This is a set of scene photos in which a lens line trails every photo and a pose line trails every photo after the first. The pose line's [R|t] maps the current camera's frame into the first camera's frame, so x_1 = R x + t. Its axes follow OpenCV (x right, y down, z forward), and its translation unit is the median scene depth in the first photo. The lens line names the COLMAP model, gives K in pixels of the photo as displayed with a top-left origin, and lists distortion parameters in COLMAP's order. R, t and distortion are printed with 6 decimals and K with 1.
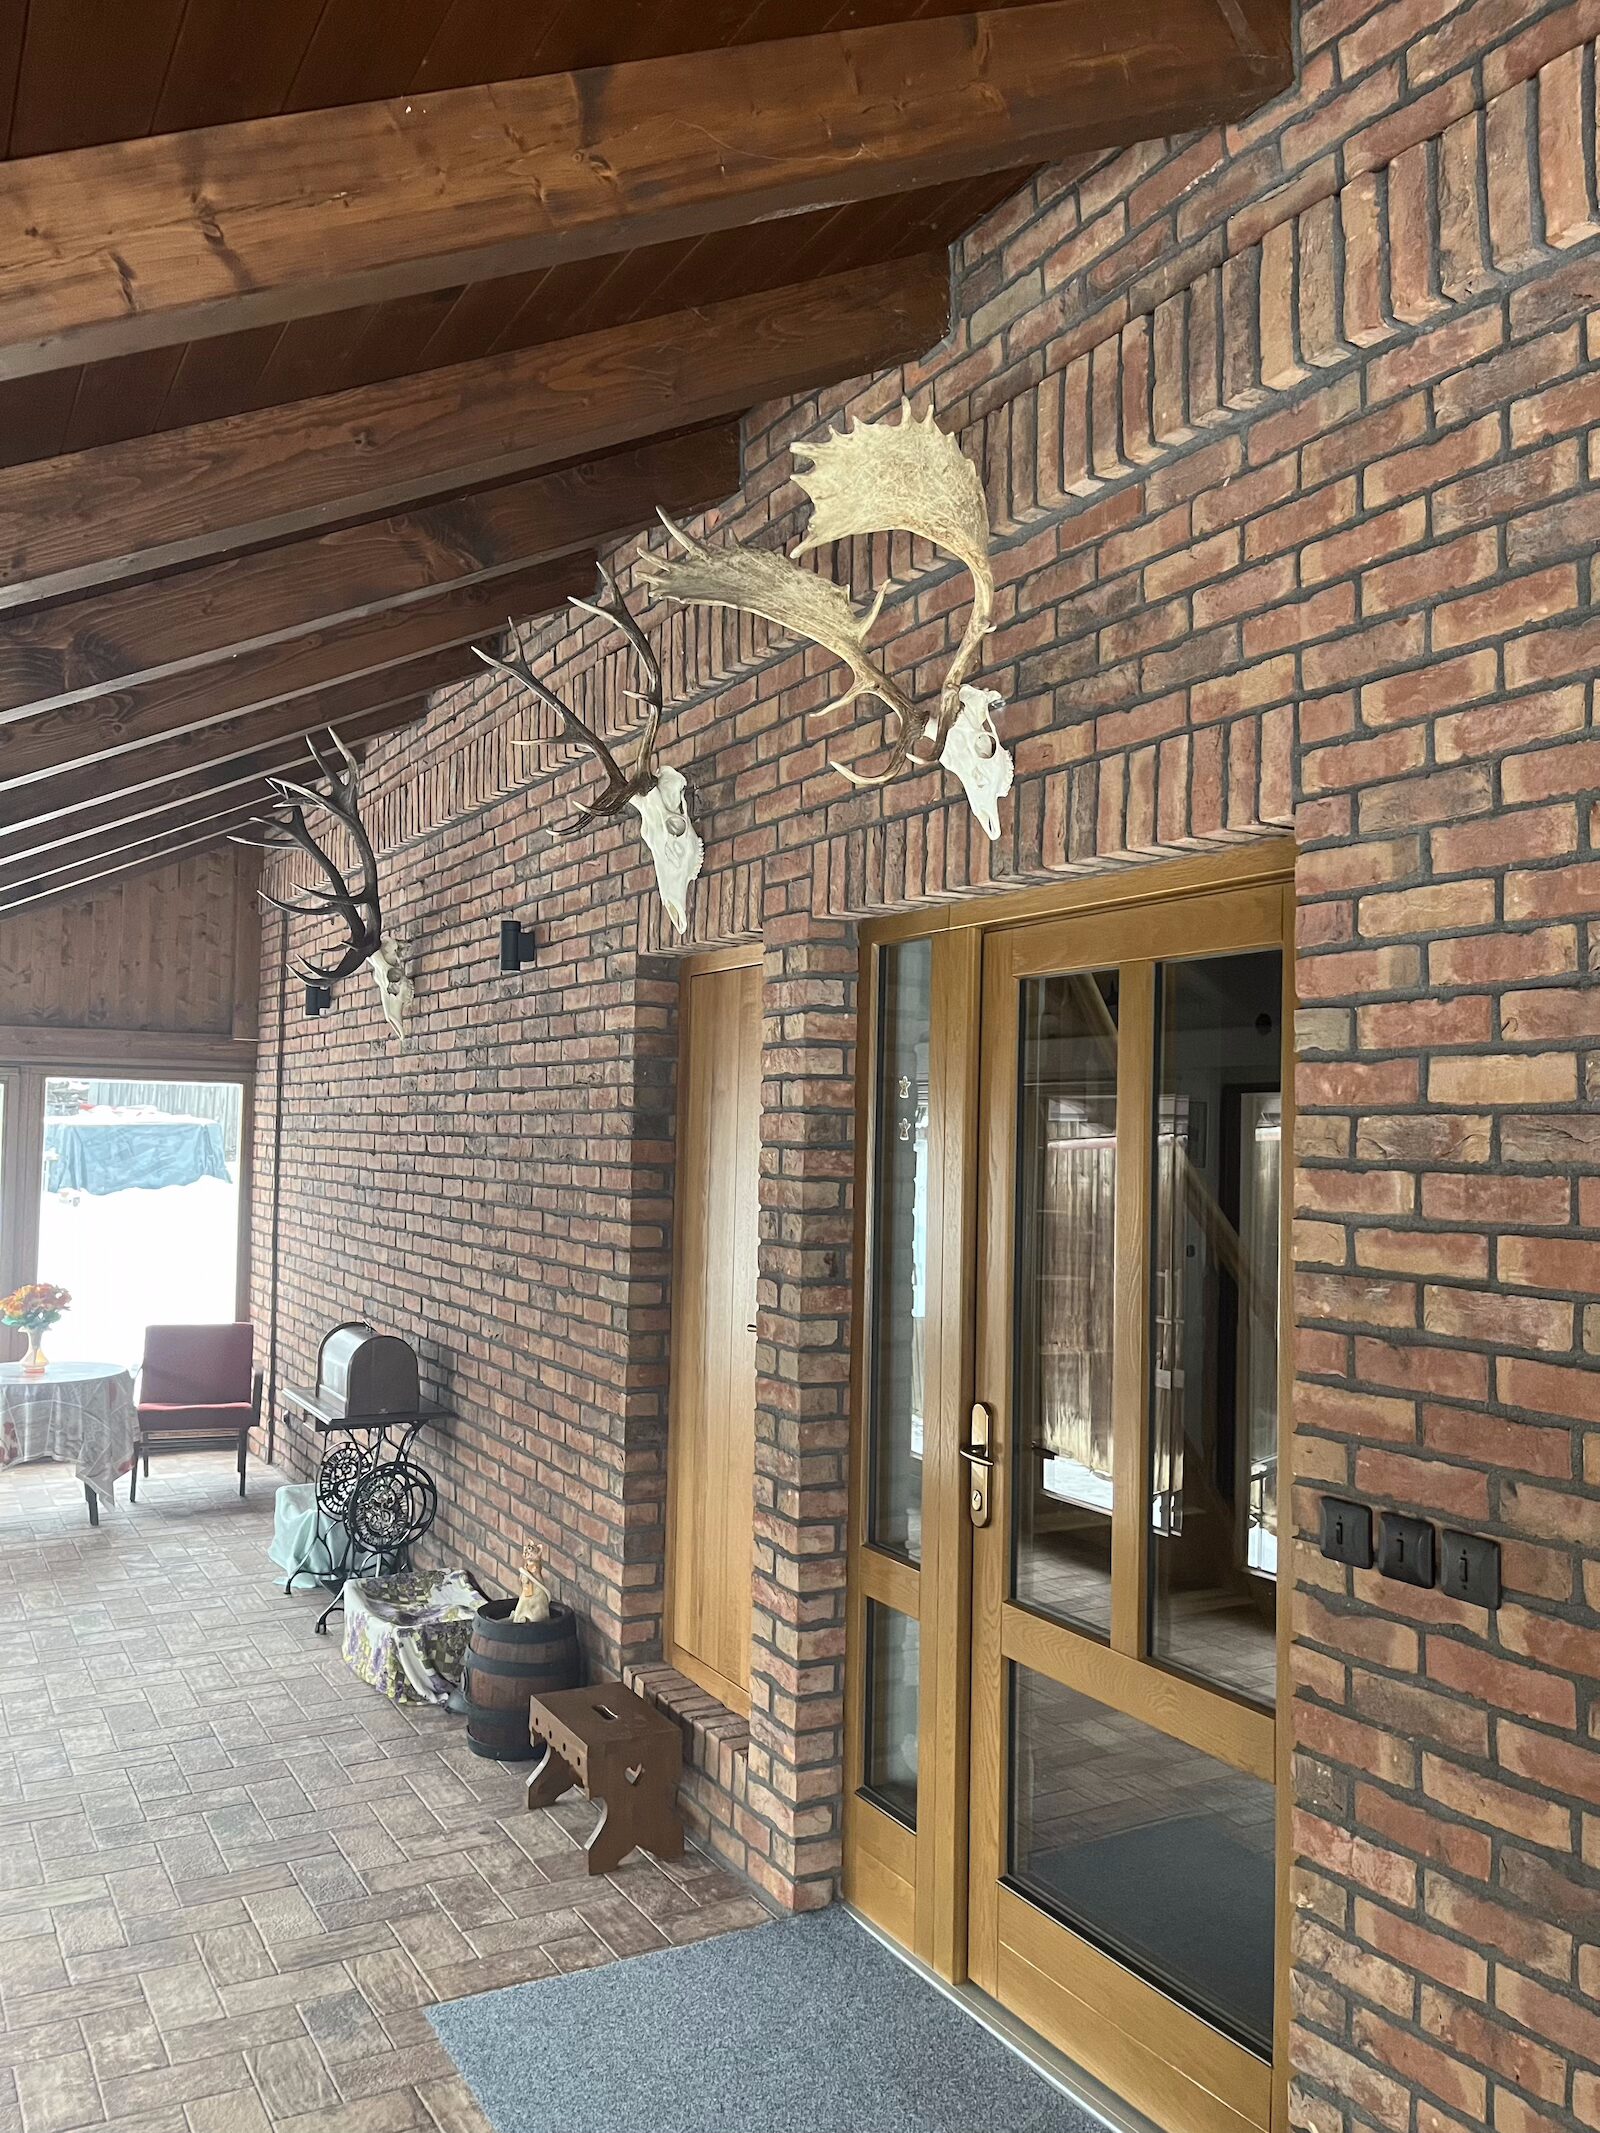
lens RADIAL K [[1612.4, 0, 798.3], [0, 1612.4, 1089.9], [0, 0, 1]] dist [0.066201, -0.092635]
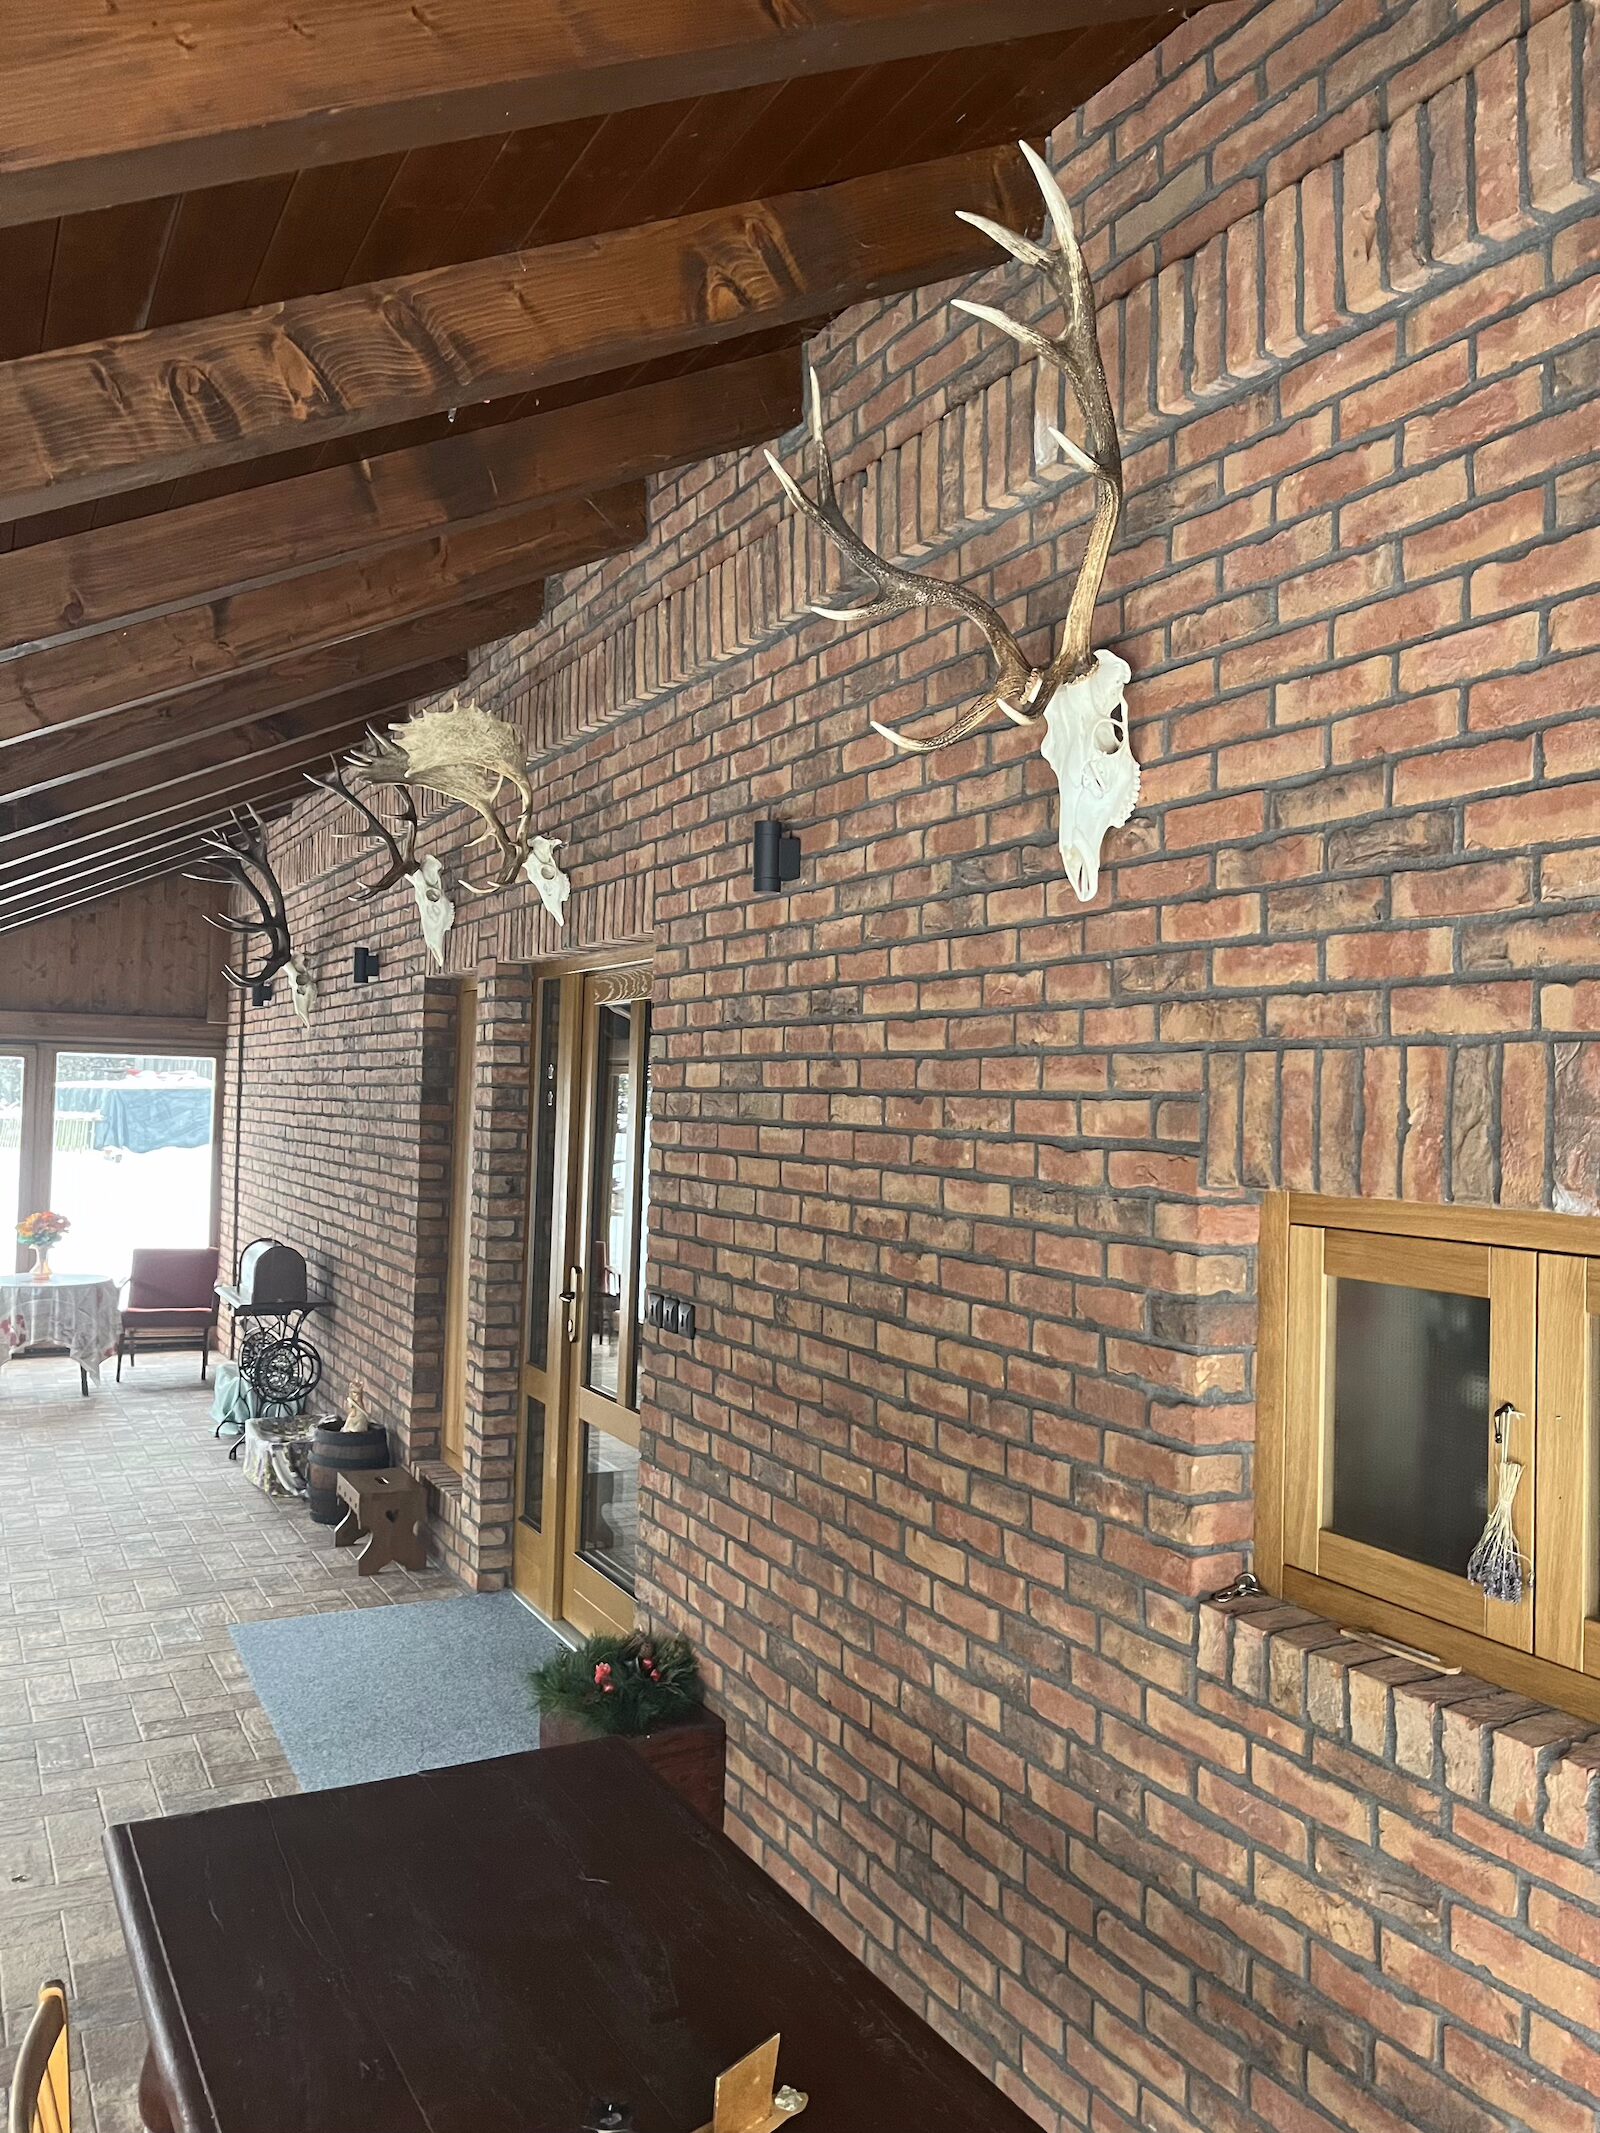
lens RADIAL K [[1612.4, 0, 804.7], [0, 1612.4, 1065.4], [0, 0, 1]] dist [0.066201, -0.092635]
pose [[0.999507, 0.003945, -0.031148, 0.347501], [-0.003754, 0.999974, 0.006194, -0.017542], [0.031171, -0.006074, 0.999496, -0.542667]]
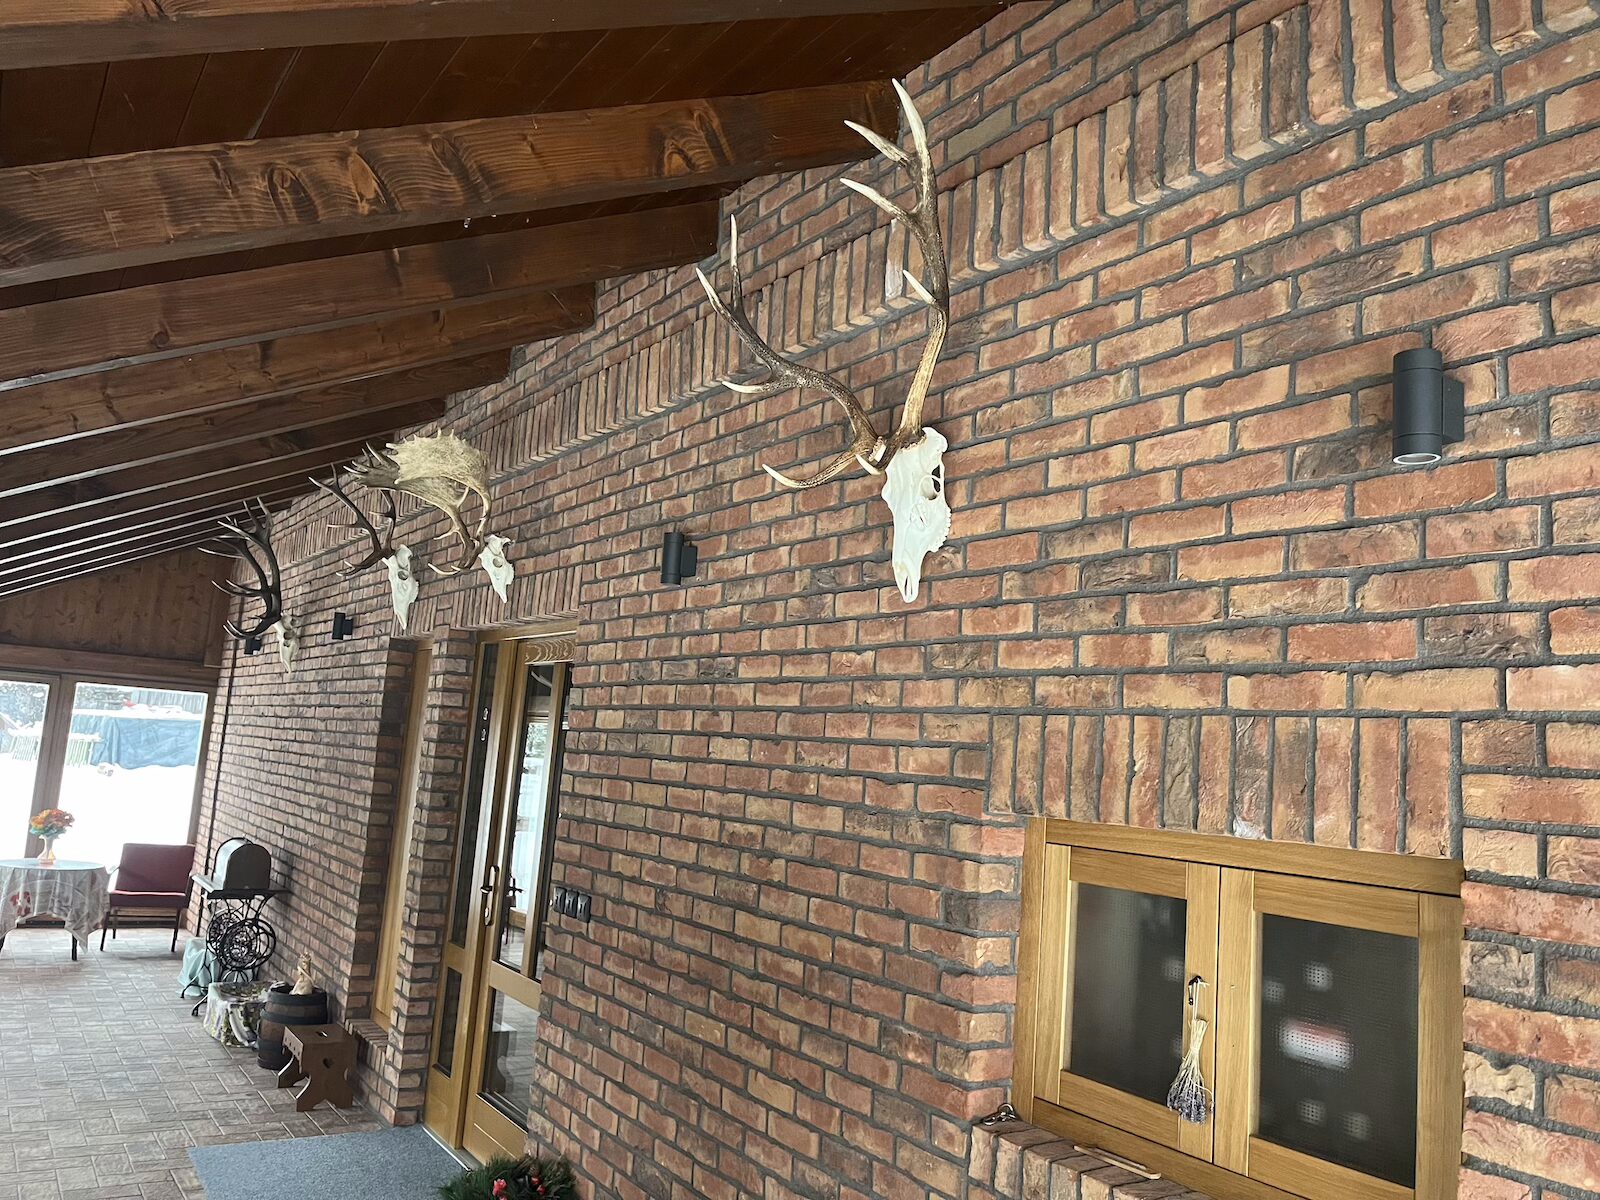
lens RADIAL K [[1209.5, 0, 803.1], [0, 1209.5, 615.4], [0, 0, 1]] dist [0.066201, -0.092635]
pose [[0.995115, 0.062741, 0.076218, 0.327825], [-0.055654, 0.994221, -0.091795, -0.006269], [-0.081537, 0.087105, 0.992857, -0.557308]]
